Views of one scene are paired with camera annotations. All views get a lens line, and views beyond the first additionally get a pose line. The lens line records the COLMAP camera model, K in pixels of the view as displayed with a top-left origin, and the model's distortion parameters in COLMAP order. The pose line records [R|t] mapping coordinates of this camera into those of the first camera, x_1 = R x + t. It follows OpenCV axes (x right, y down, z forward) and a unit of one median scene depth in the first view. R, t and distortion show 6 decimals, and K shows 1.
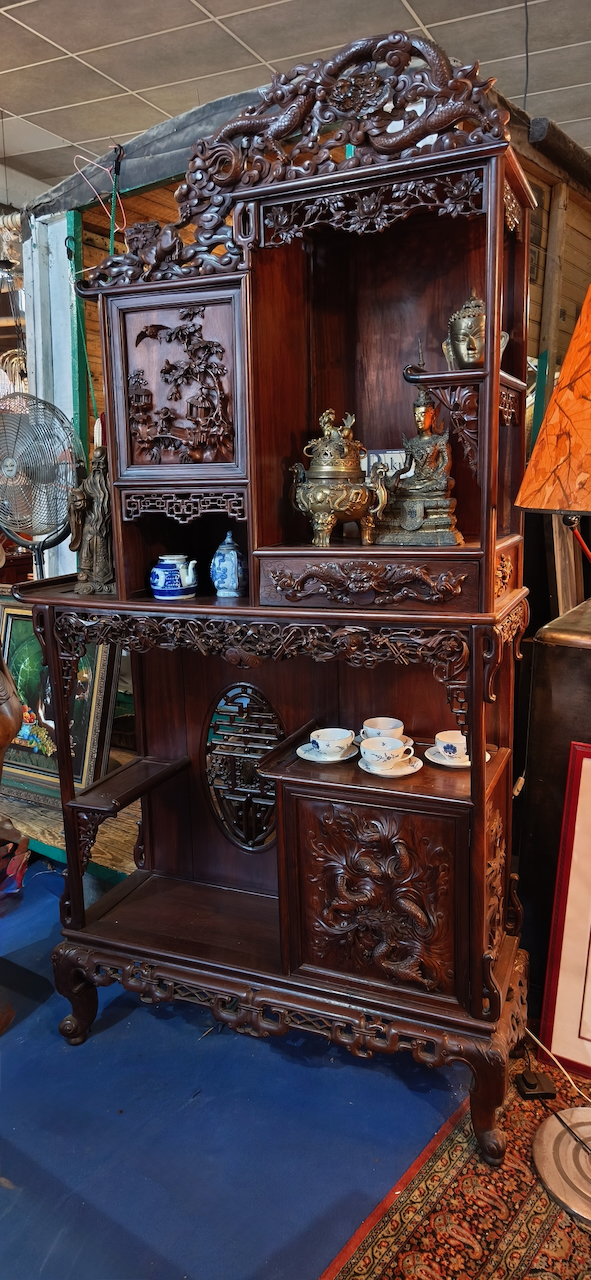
lens RADIAL K [[851.0, 0, 294.4], [0, 851.0, 633.5], [0, 0, 1]] dist [0.034486, -0.002284]
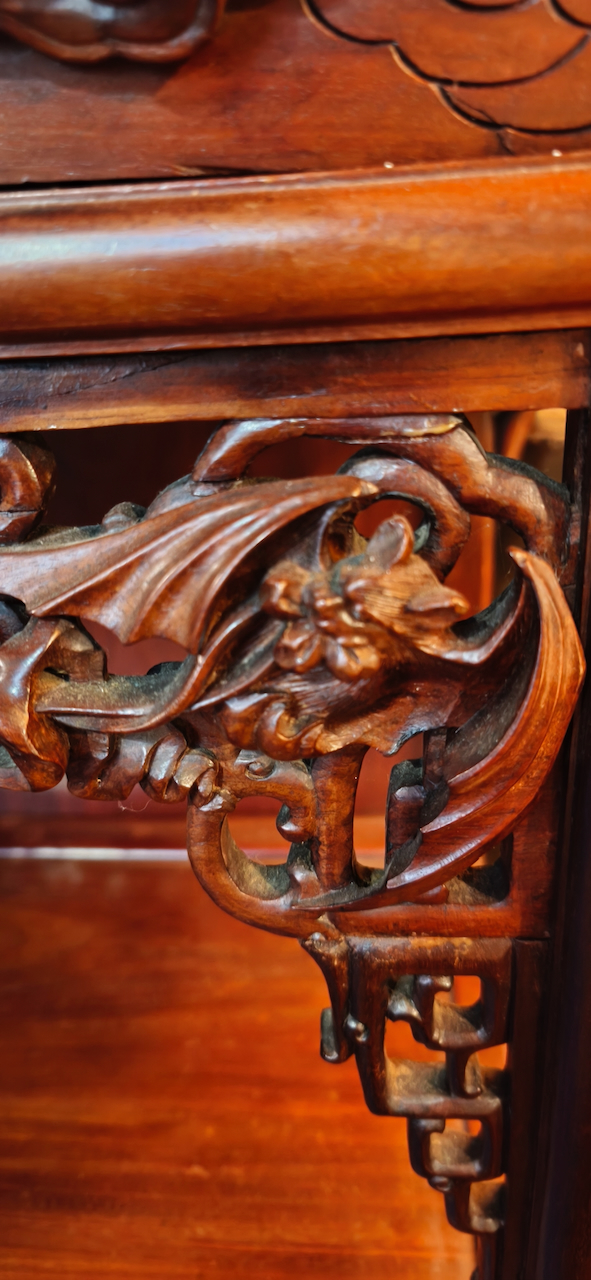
lens RADIAL K [[870.4, 0, 293.9], [0, 870.4, 623.7], [0, 0, 1]] dist [-0.027974, 0.071147]
pose [[0.948649, -0.142957, 0.282184, 0.139519], [0.078042, 0.970251, 0.229176, -0.003981], [-0.306552, -0.195385, 0.931585, 0.847369]]
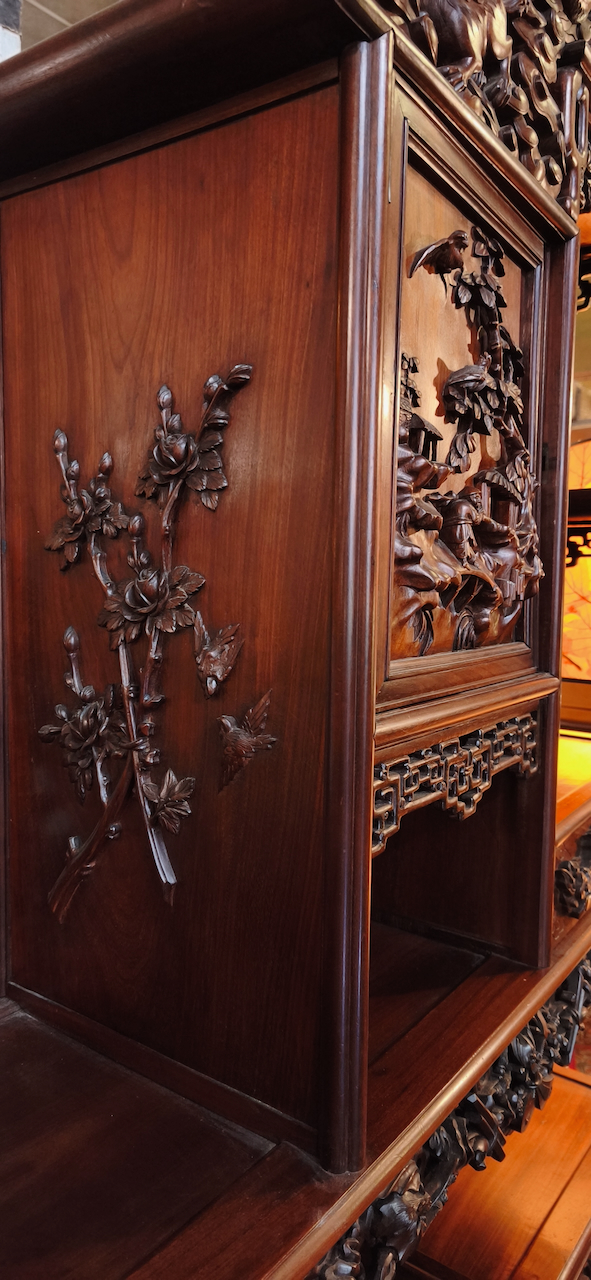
lens RADIAL K [[851.0, 0, 294.4], [0, 851.0, 633.5], [0, 0, 1]] dist [0.034486, -0.002284]
pose [[0.213551, -0.030841, 0.976445, -0.495135], [0.161356, 0.986888, -0.004118, -0.217097], [-0.963515, 0.158434, 0.215727, 0.999752]]
